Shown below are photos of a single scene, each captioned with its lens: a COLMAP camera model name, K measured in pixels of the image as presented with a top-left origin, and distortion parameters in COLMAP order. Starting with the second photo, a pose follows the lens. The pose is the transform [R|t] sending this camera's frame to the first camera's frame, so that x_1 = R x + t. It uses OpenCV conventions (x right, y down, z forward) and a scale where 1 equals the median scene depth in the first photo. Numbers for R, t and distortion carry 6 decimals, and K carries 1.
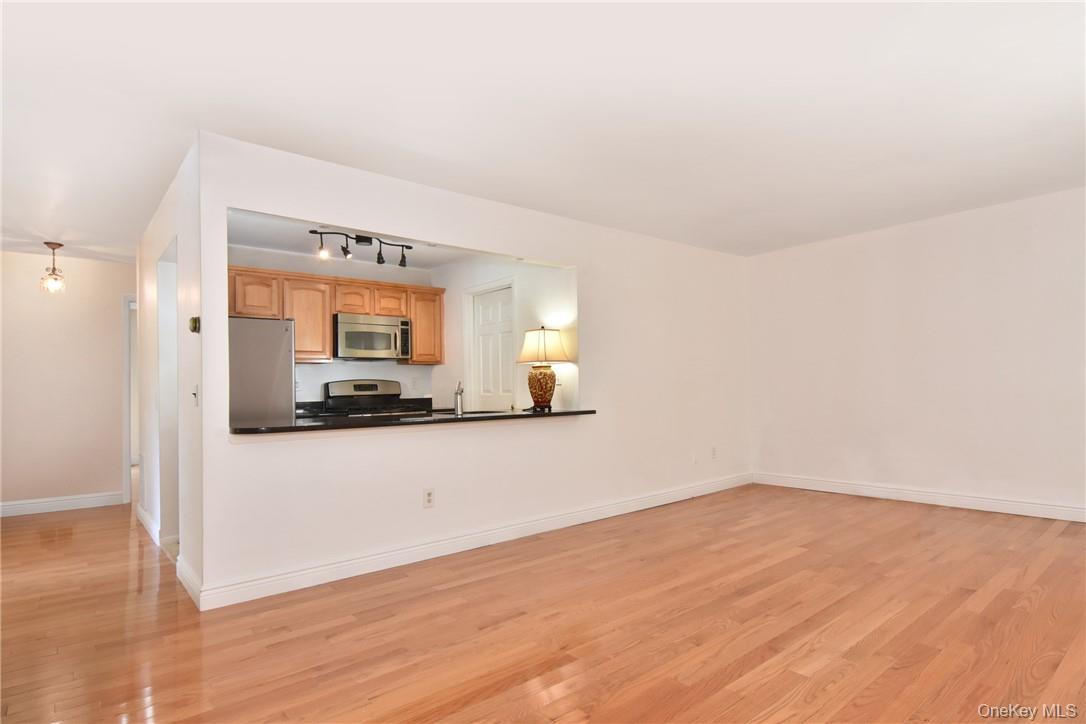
lens RADIAL K [[577.9, 0, 543.0], [0, 577.9, 362.0], [0, 0, 1]] dist [-0.022520, -0.000051]
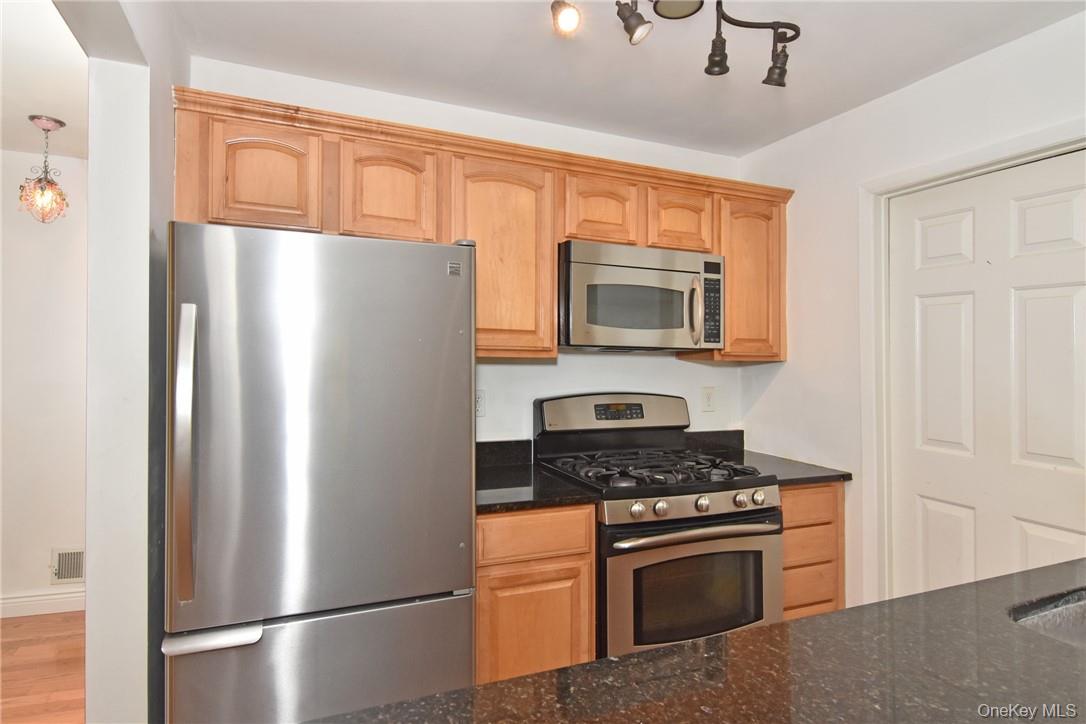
lens RADIAL K [[577.9, 0, 543.0], [0, 577.9, 362.0], [0, 0, 1]] dist [-0.022520, -0.000051]
pose [[0.960731, 0.033675, -0.275431, -0.242900], [-0.018614, 0.998194, 0.057116, -0.018779], [0.276856, -0.049746, 0.959623, 0.556067]]
